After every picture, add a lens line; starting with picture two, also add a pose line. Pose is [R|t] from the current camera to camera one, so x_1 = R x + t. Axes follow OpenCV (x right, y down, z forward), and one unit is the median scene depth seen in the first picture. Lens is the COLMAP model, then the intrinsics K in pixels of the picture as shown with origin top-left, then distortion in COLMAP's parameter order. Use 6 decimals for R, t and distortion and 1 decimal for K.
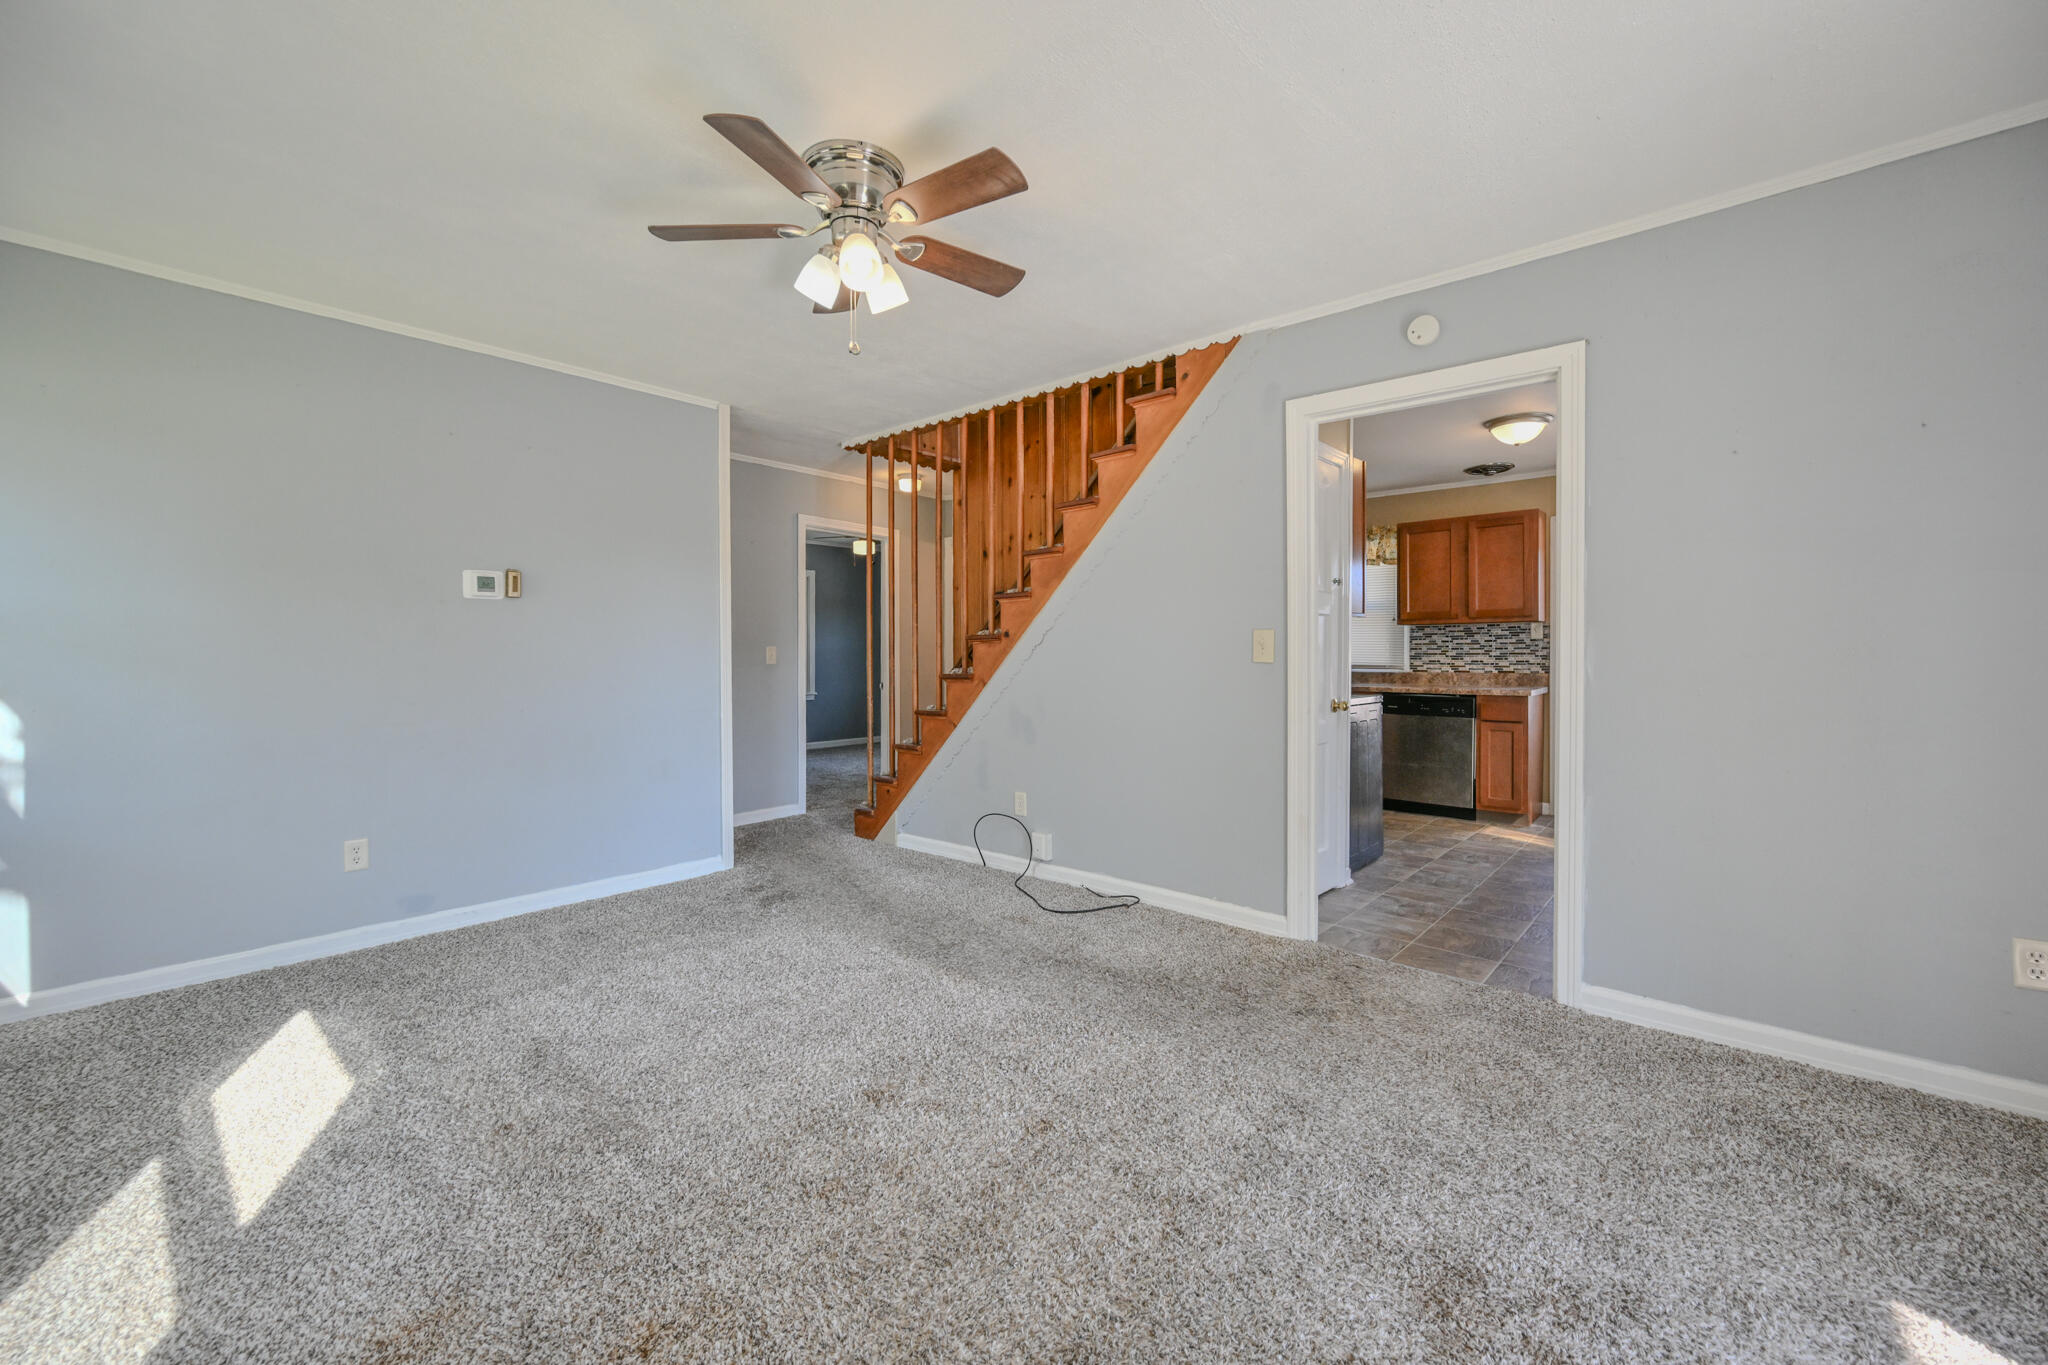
lens RADIAL K [[808.7, 0, 1018.3], [0, 808.7, 664.7], [0, 0, 1]] dist [0.000550, 0.000041]
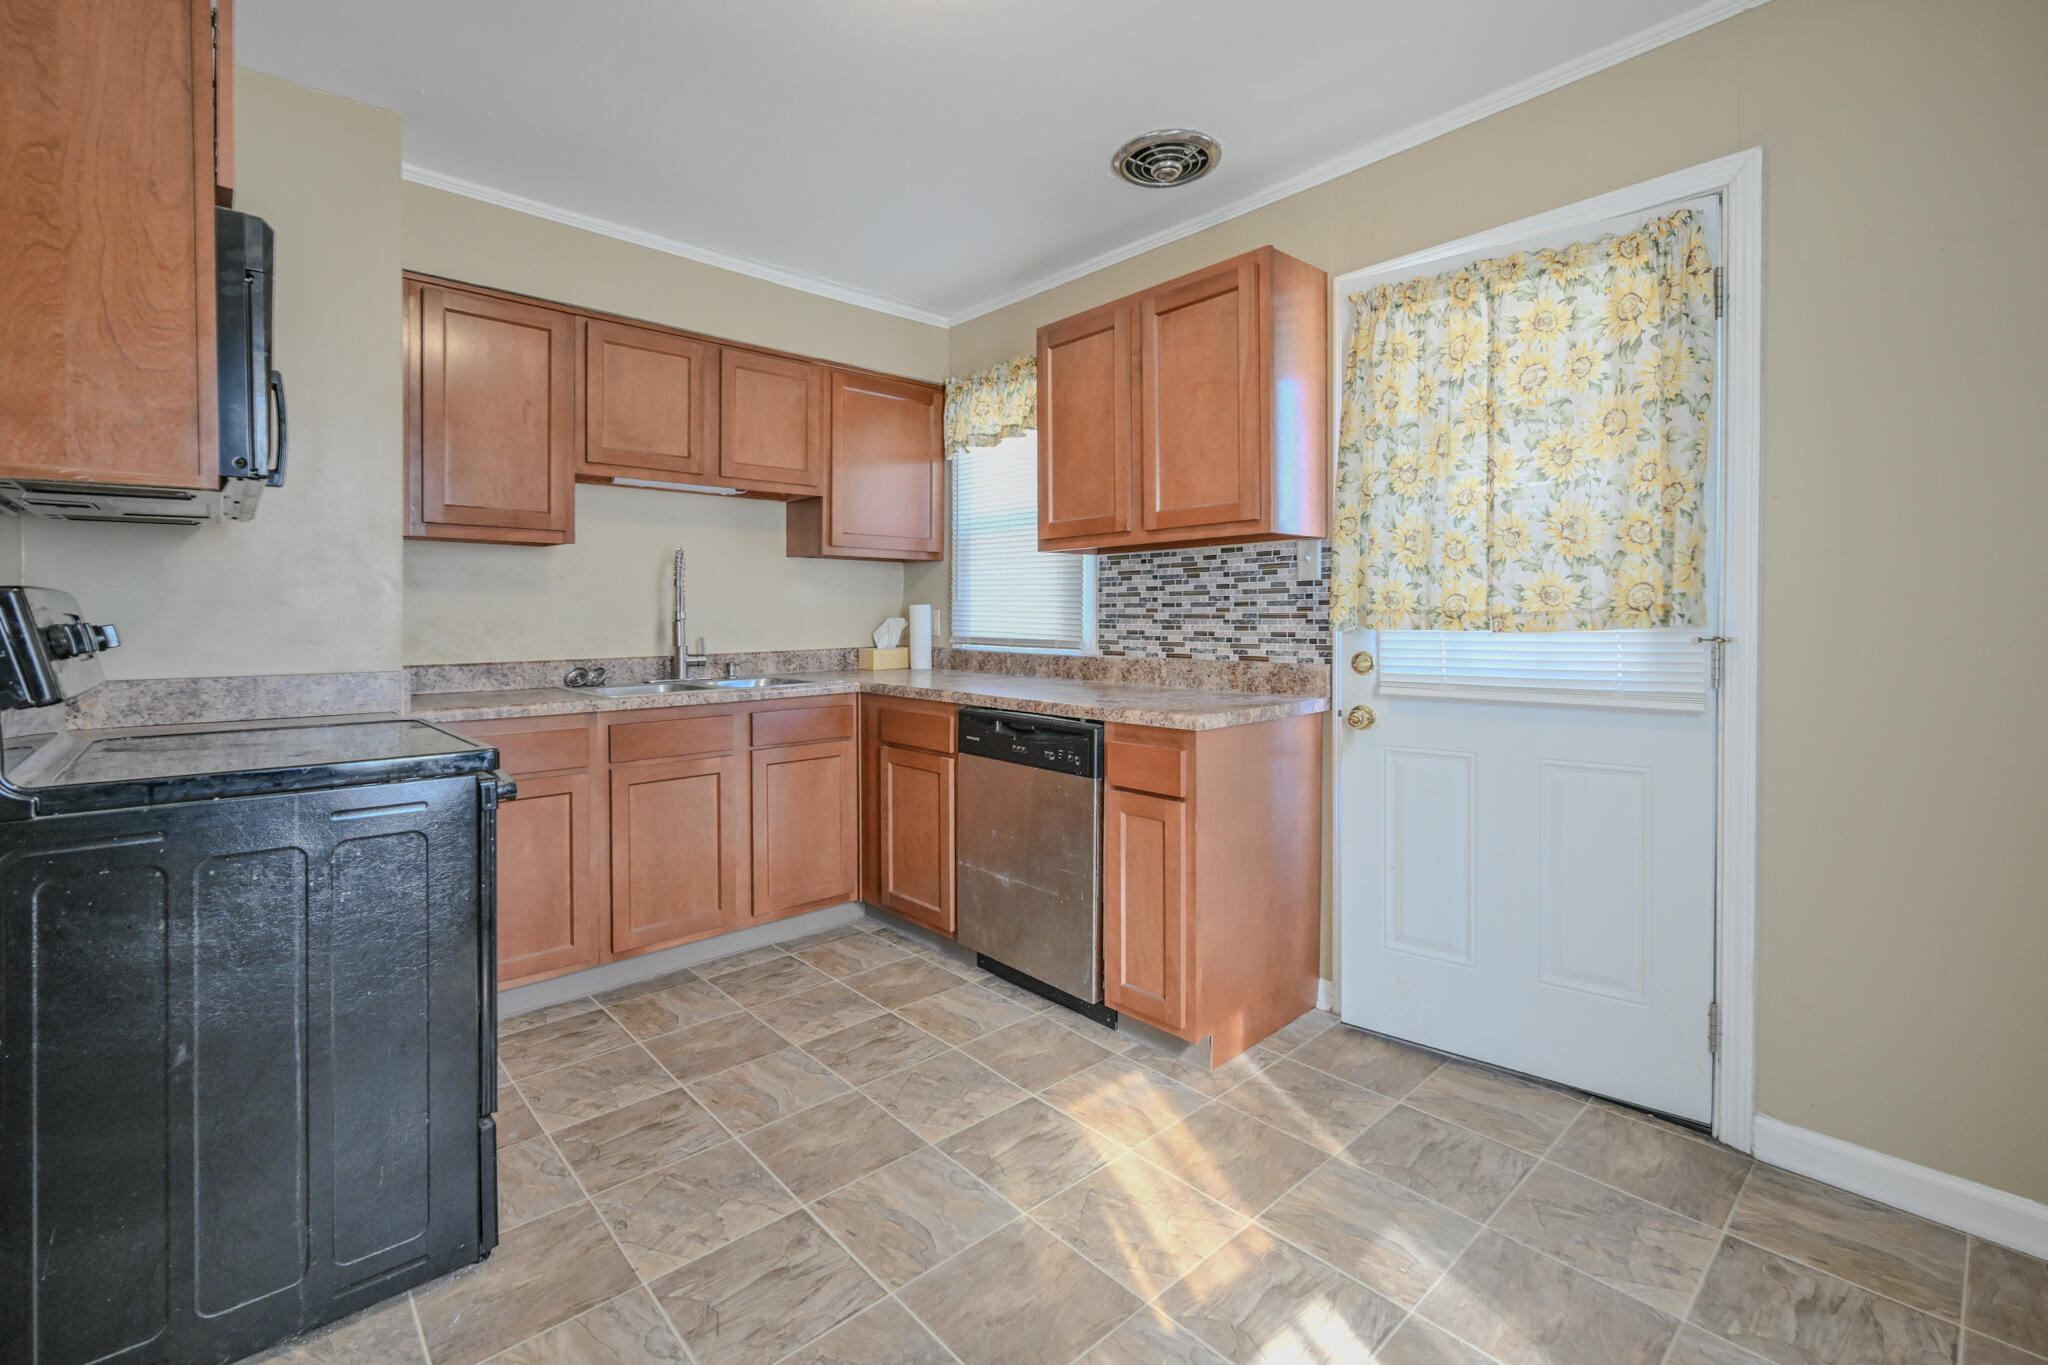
lens RADIAL K [[907.5, 0, 1029.3], [0, 907.5, 629.1], [0, 0, 1]] dist [0.000326, 0.000117]
pose [[0.992379, 0.001638, -0.123209, 0.533008], [-0.001240, 0.999994, 0.003305, -0.007988], [0.123213, -0.003127, 0.992375, 0.500728]]
